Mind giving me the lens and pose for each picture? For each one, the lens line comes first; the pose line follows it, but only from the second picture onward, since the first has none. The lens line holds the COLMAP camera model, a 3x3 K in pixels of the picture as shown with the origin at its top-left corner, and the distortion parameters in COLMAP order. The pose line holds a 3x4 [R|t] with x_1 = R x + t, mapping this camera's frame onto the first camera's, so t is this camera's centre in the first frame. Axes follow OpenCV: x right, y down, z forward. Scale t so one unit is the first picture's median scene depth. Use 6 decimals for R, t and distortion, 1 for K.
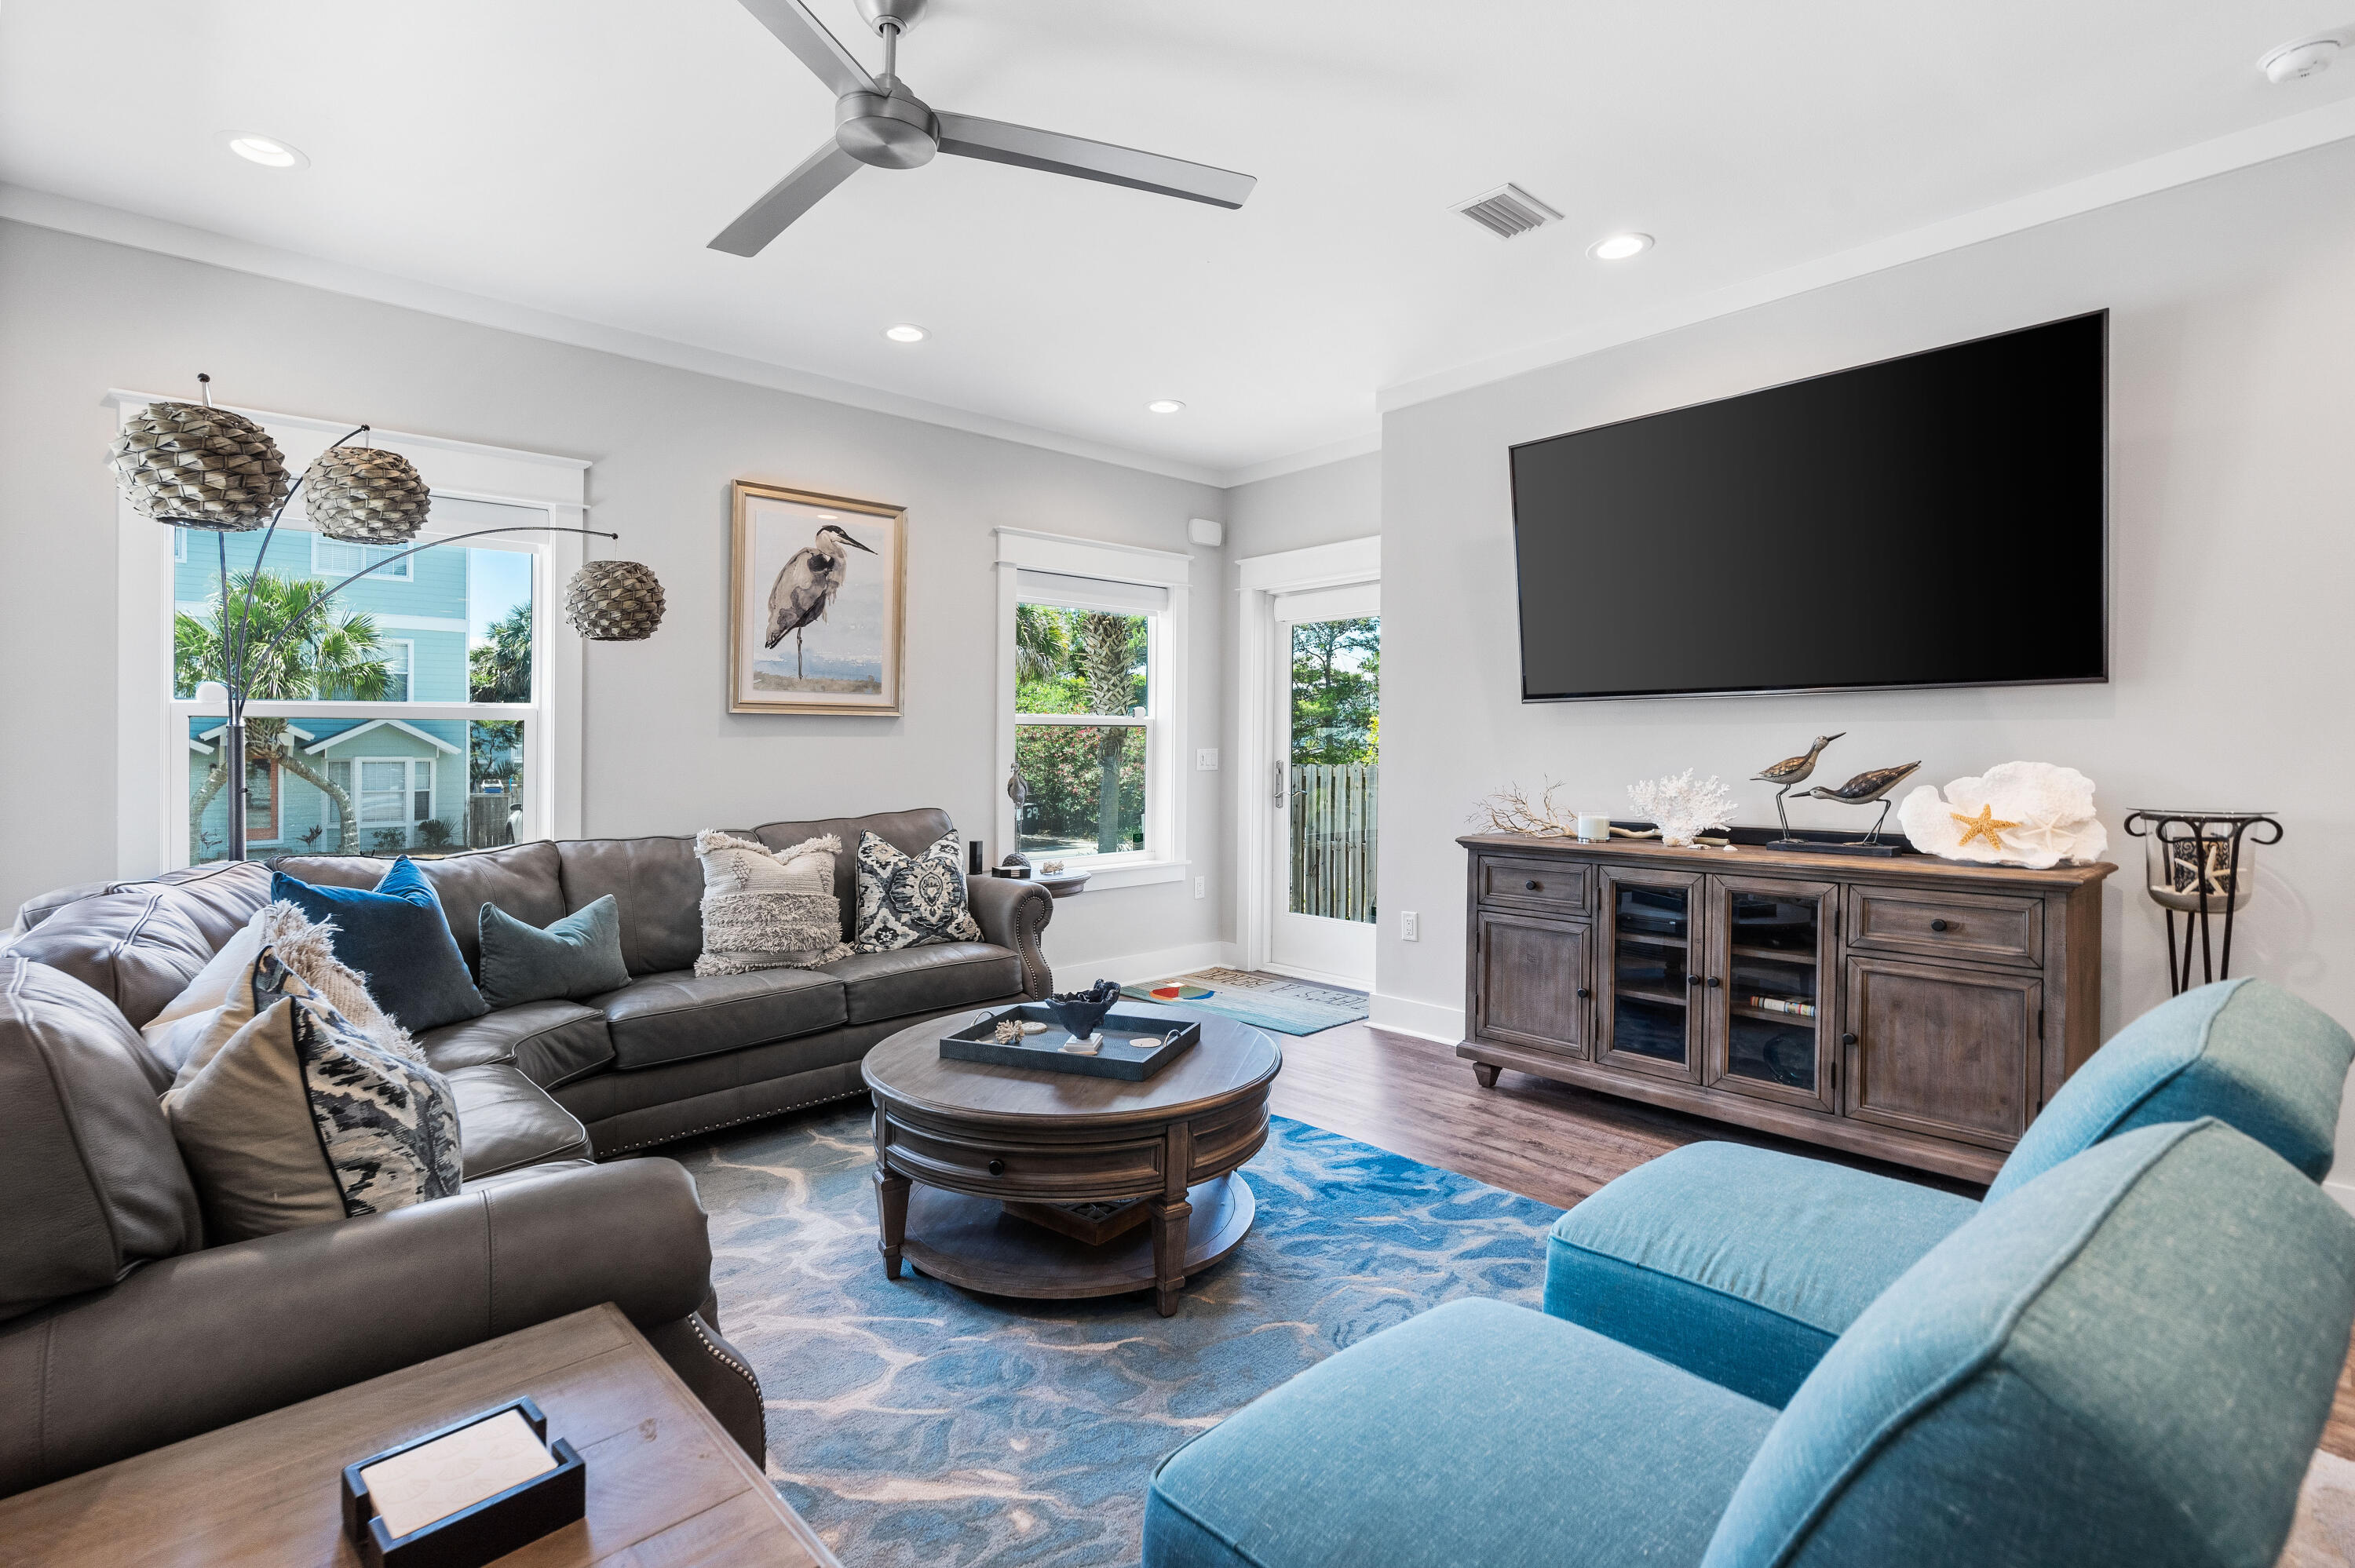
lens RADIAL K [[1074.1, 0, 1177.5], [0, 1074.1, 784.0], [0, 0, 1]] dist [-0.016756, 0.000106]
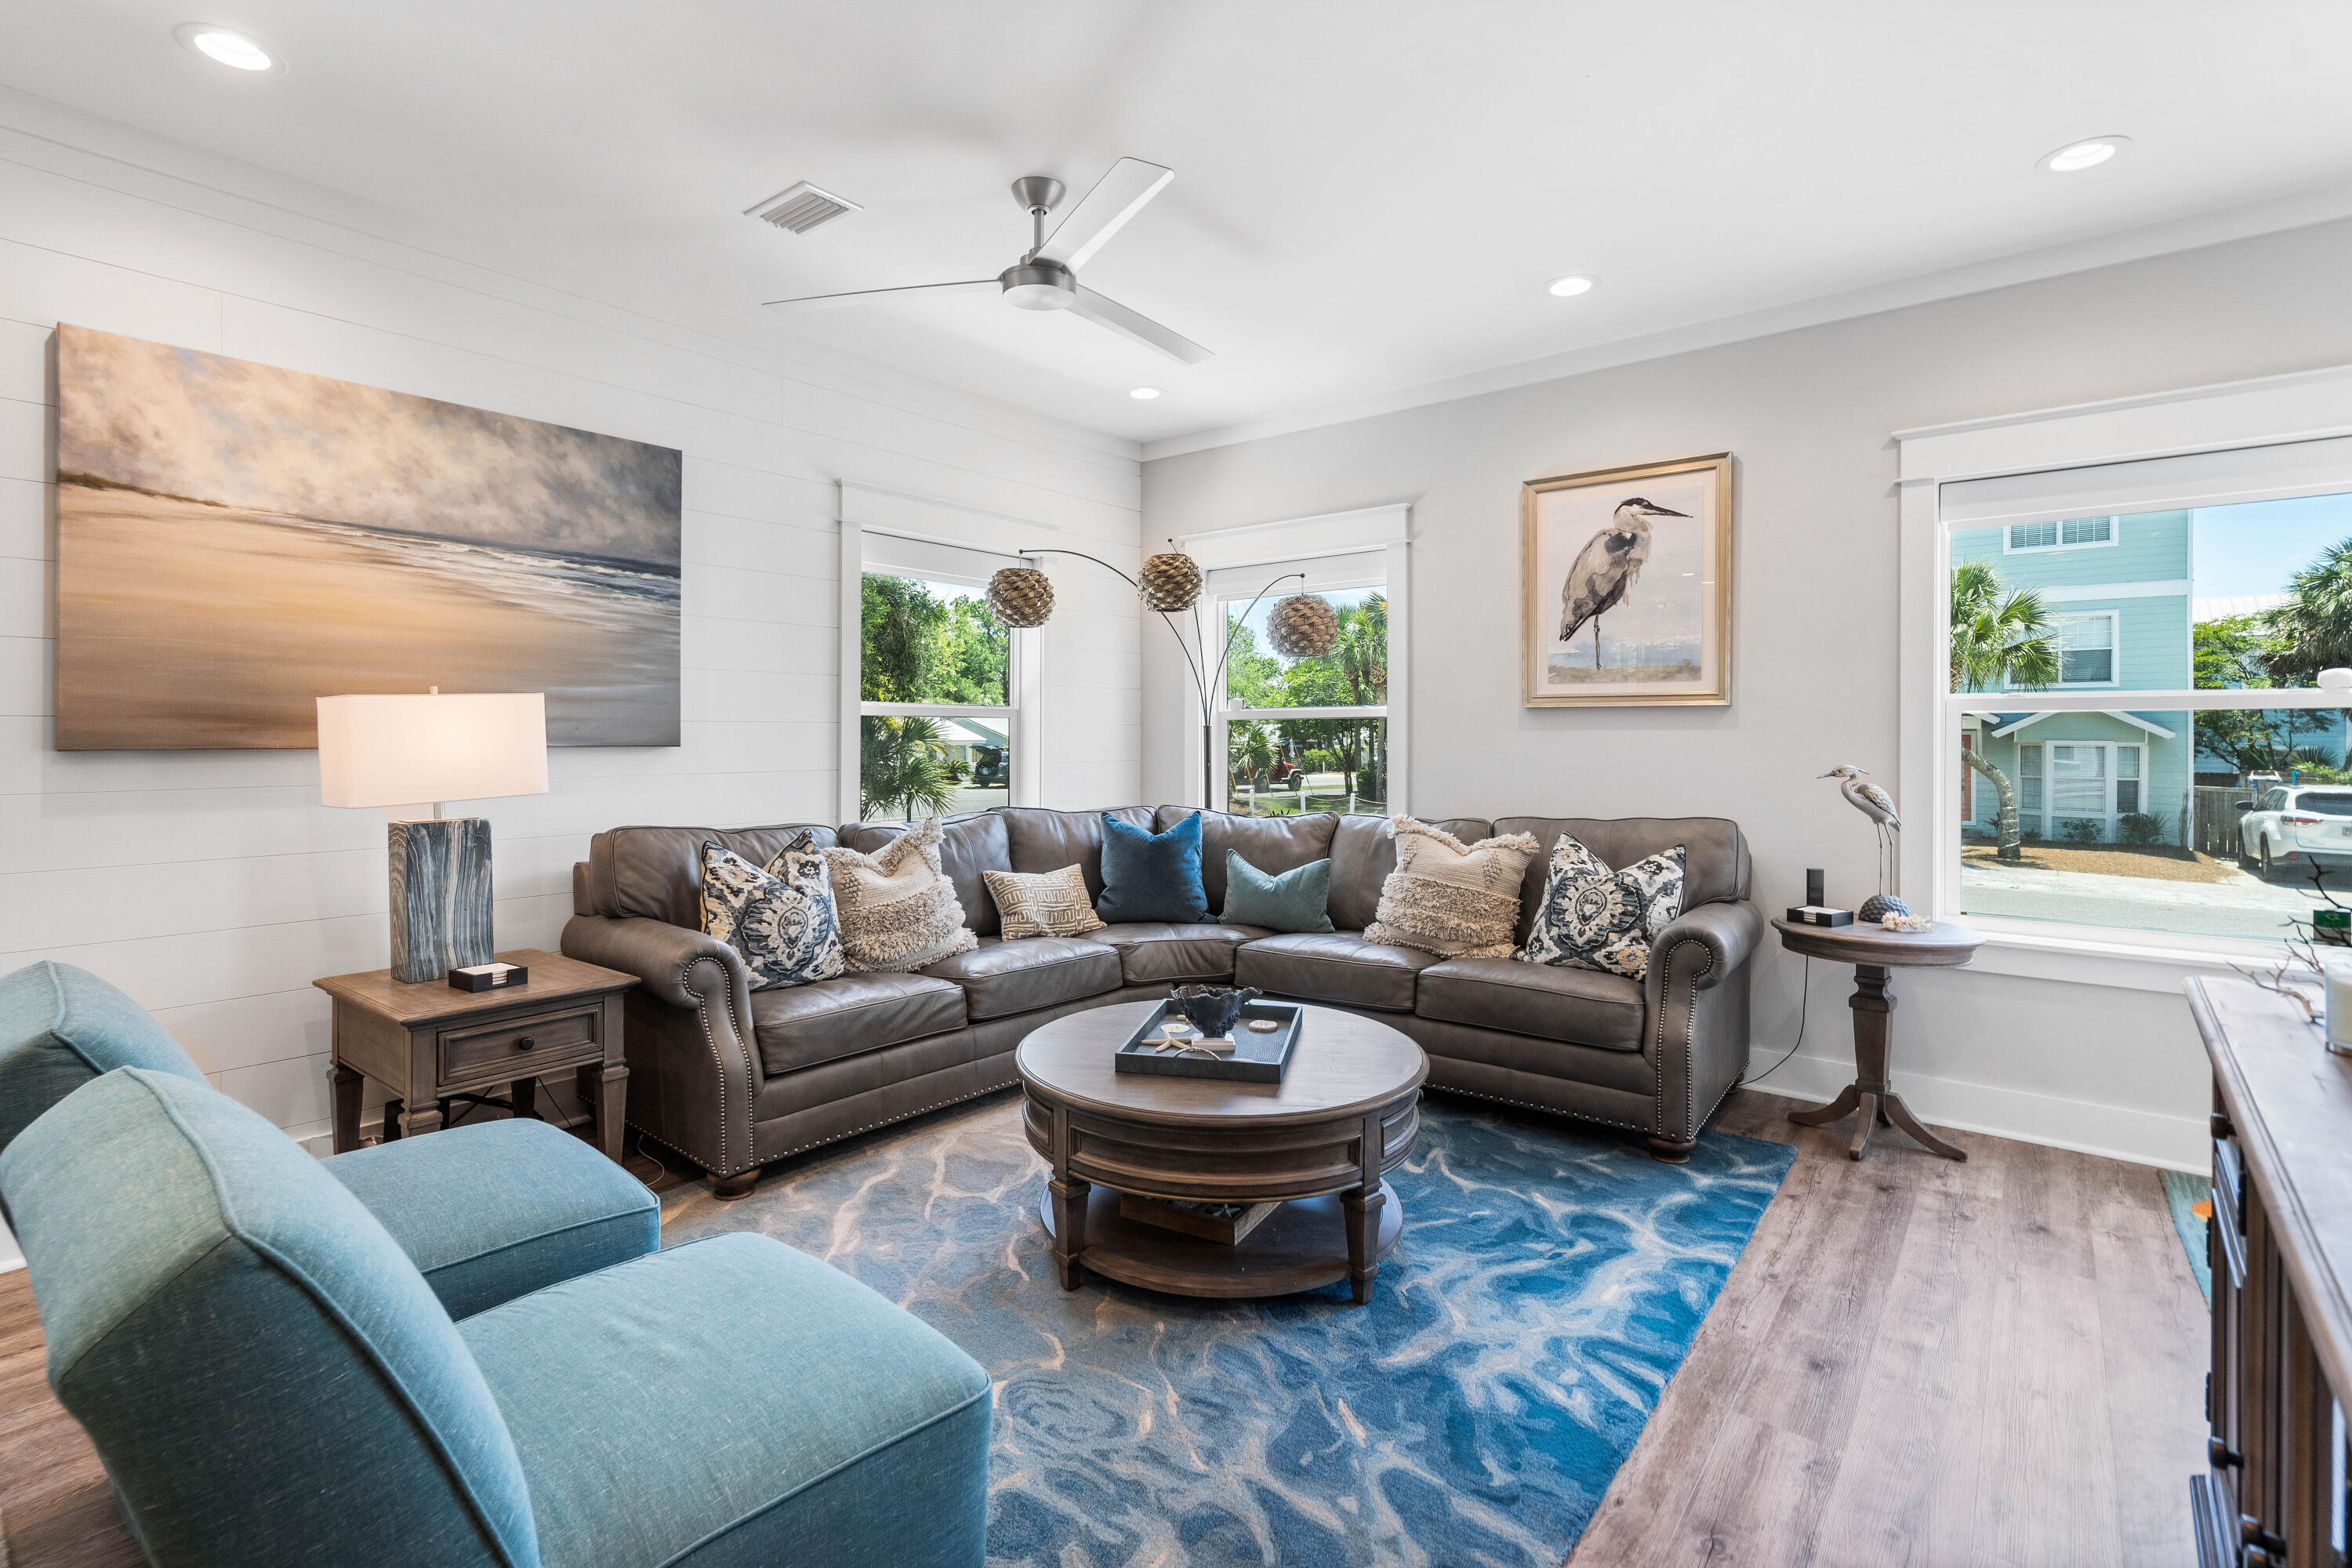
lens RADIAL K [[1106.3, 0, 1148.3], [0, 1106.3, 741.1], [0, 0, 1]] dist [-0.002183, 0.000424]
pose [[0.136518, 0.010163, -0.990585, 0.615287], [-0.033121, 0.999435, 0.005690, -0.029695], [0.990084, 0.032033, 0.136777, 0.520411]]
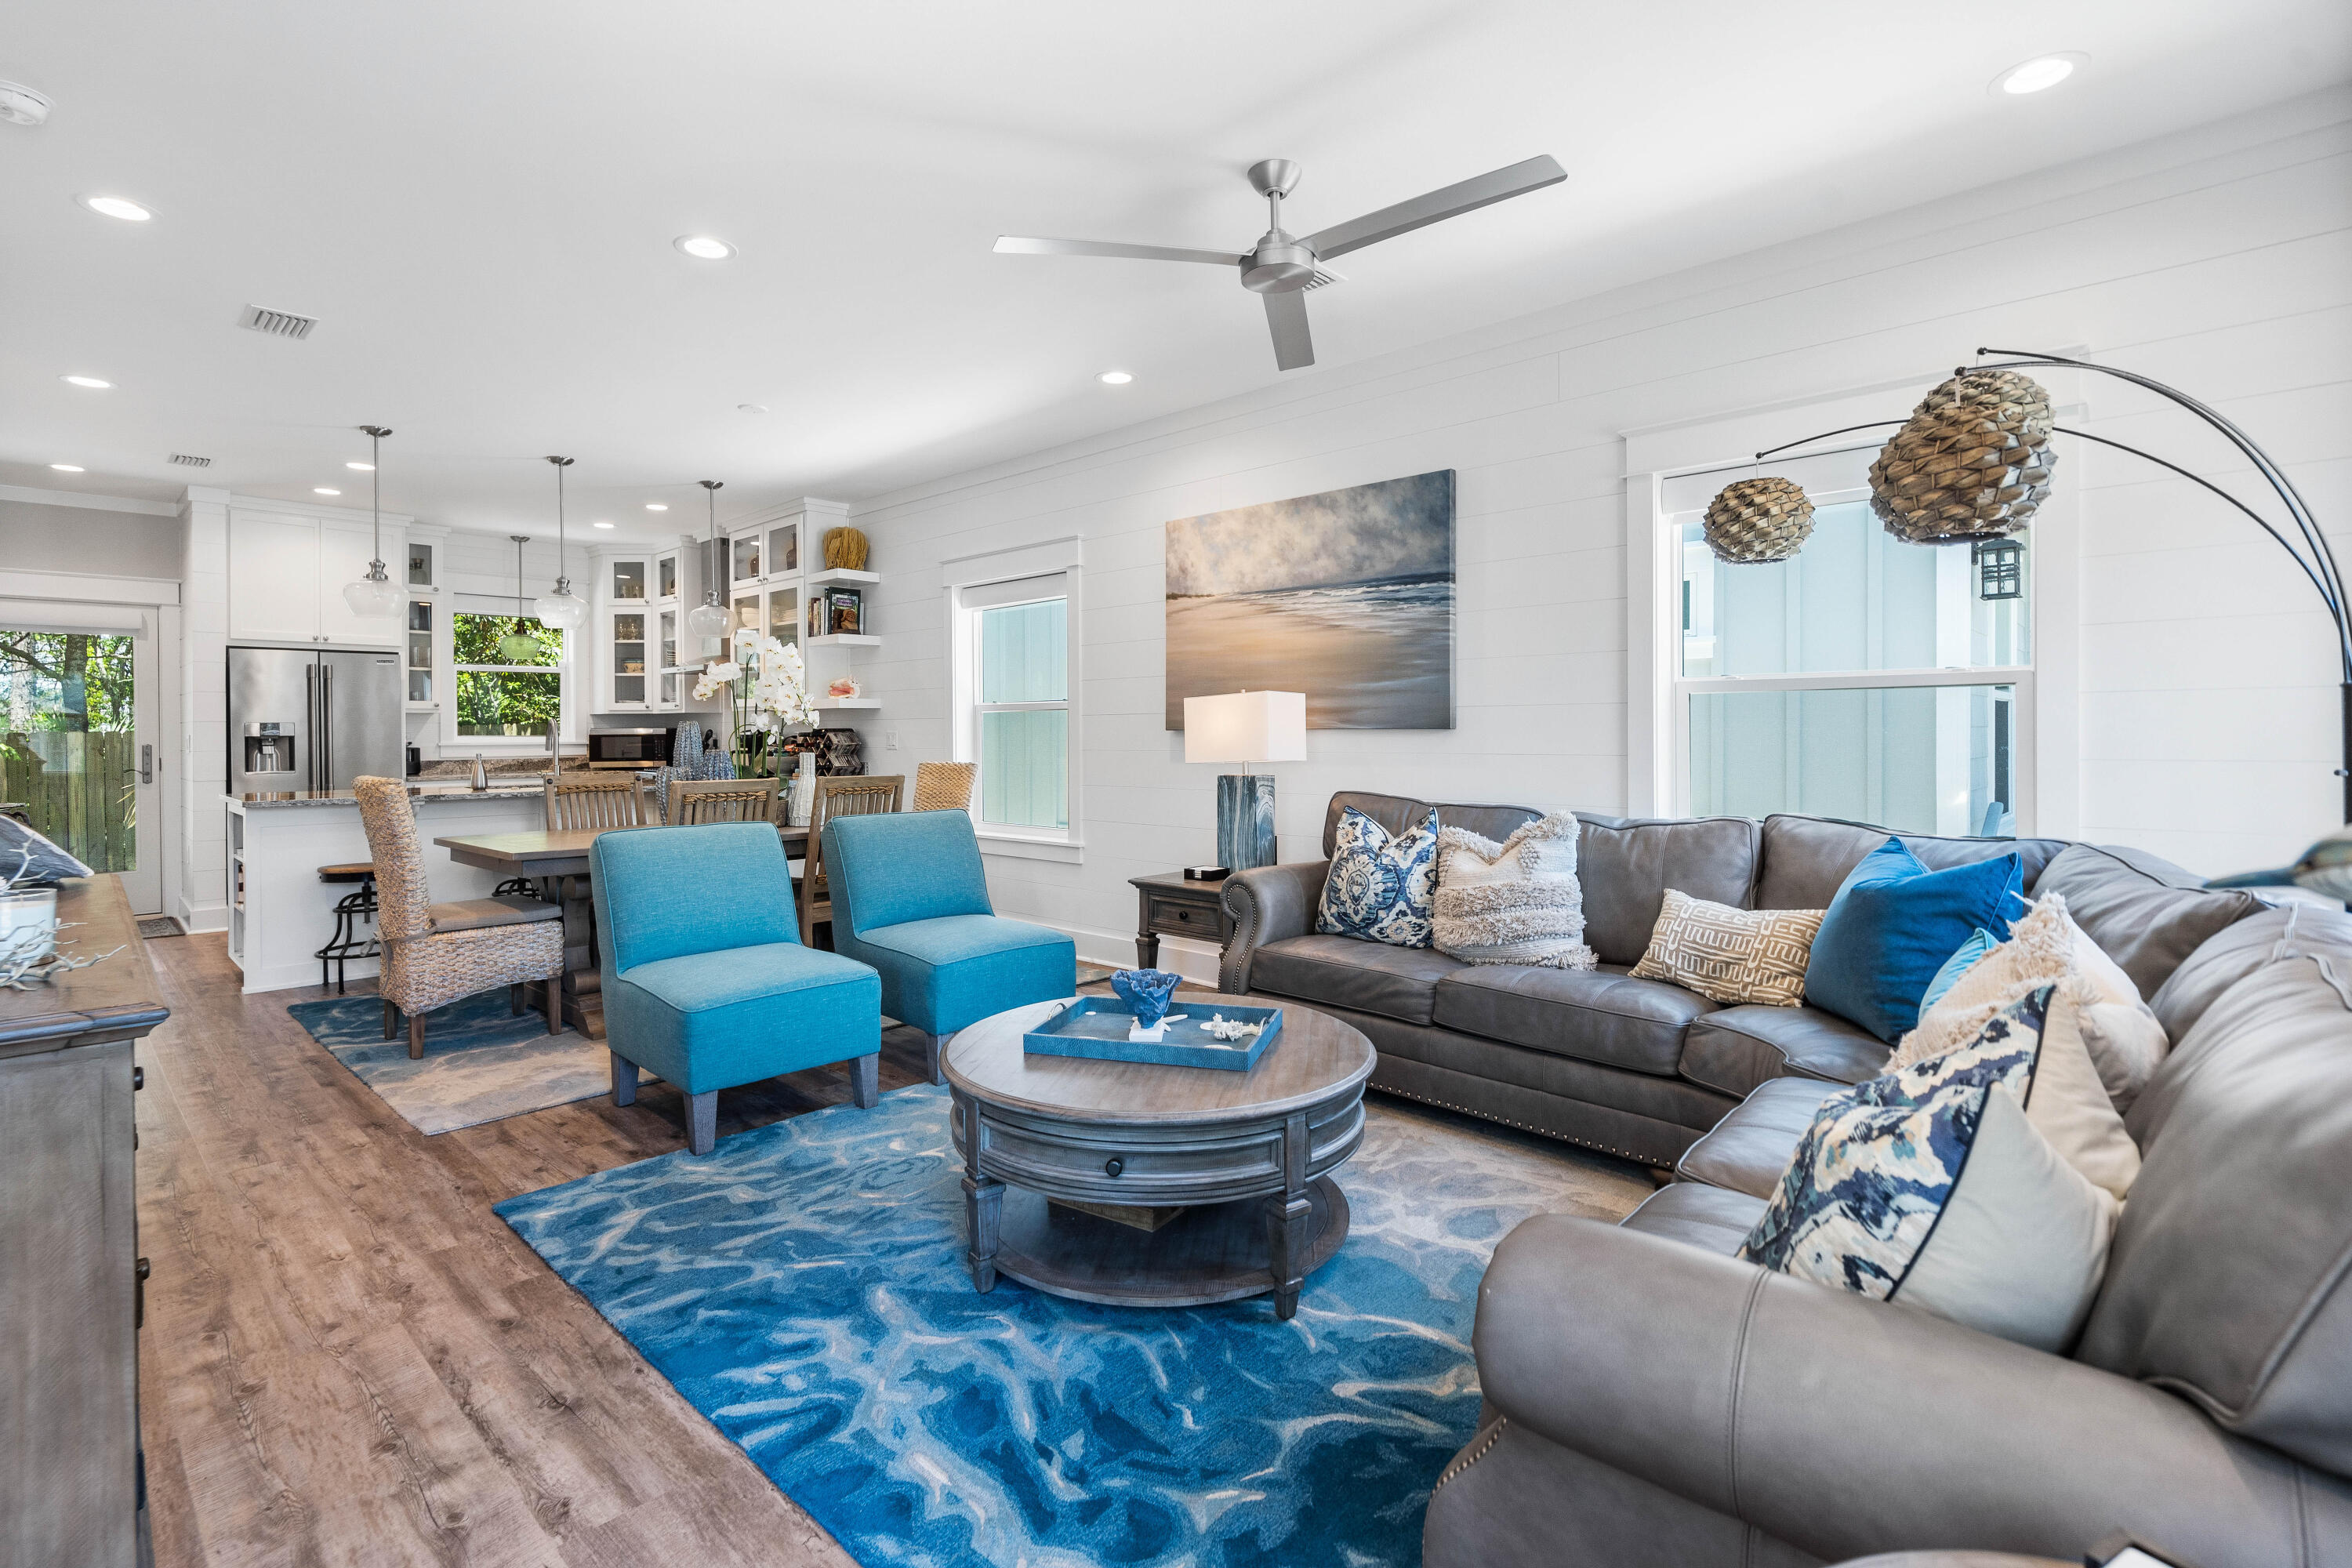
lens RADIAL K [[1106.3, 0, 1148.3], [0, 1106.3, 741.1], [0, 0, 1]] dist [-0.002183, 0.000424]
pose [[-0.998759, 0.010174, -0.048758, -0.030914], [0.008059, 0.999026, 0.043375, -0.043807], [0.049151, 0.042928, -0.997868, 1.318268]]
